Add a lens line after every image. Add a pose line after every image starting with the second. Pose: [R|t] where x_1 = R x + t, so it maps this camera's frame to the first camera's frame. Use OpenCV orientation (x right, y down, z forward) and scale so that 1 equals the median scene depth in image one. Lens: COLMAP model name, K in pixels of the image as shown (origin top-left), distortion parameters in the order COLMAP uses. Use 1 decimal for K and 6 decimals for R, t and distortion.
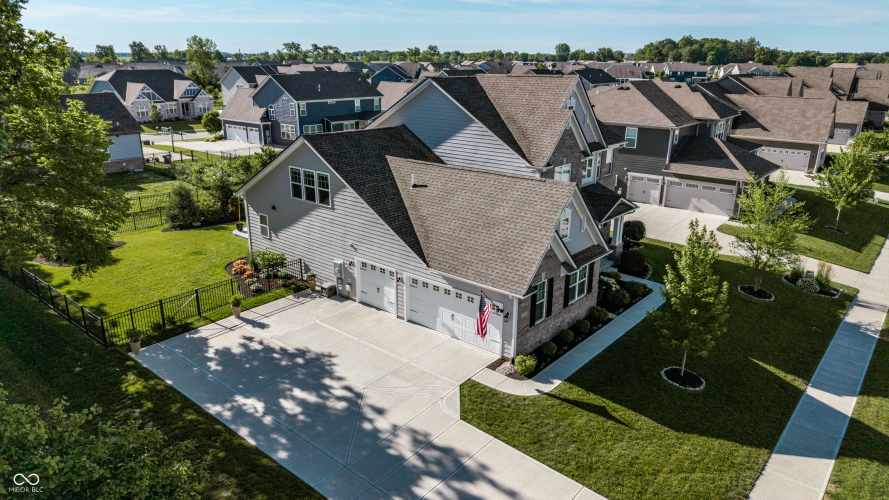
lens RADIAL K [[597.0, 0, 465.5], [0, 597.0, 250.1], [0, 0, 1]] dist [0.006657, -0.000986]
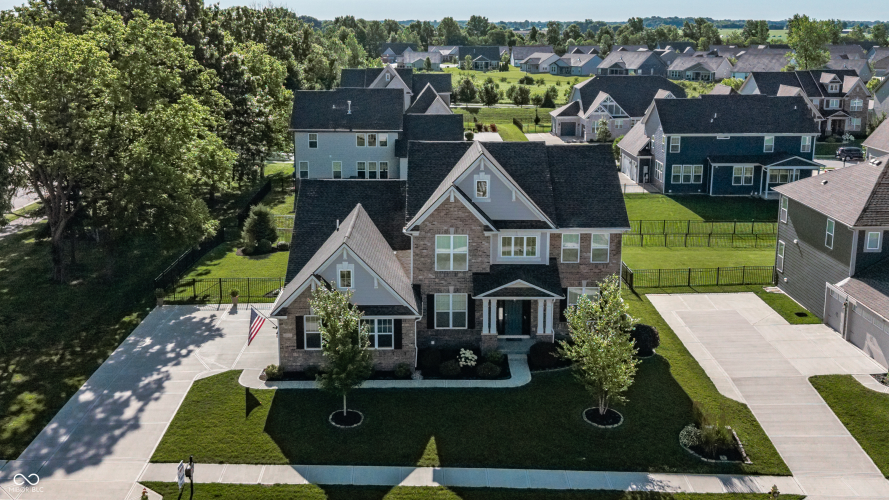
lens RADIAL K [[962.9, 0, 444.5], [0, 962.9, 250.0], [0, 0, 1]] dist [0.074234, -0.020567]
pose [[0.659891, 0.166755, -0.732623, 1.498201], [-0.234417, 0.972084, 0.010114, -0.139230], [0.713857, 0.165065, 0.680559, -0.152175]]
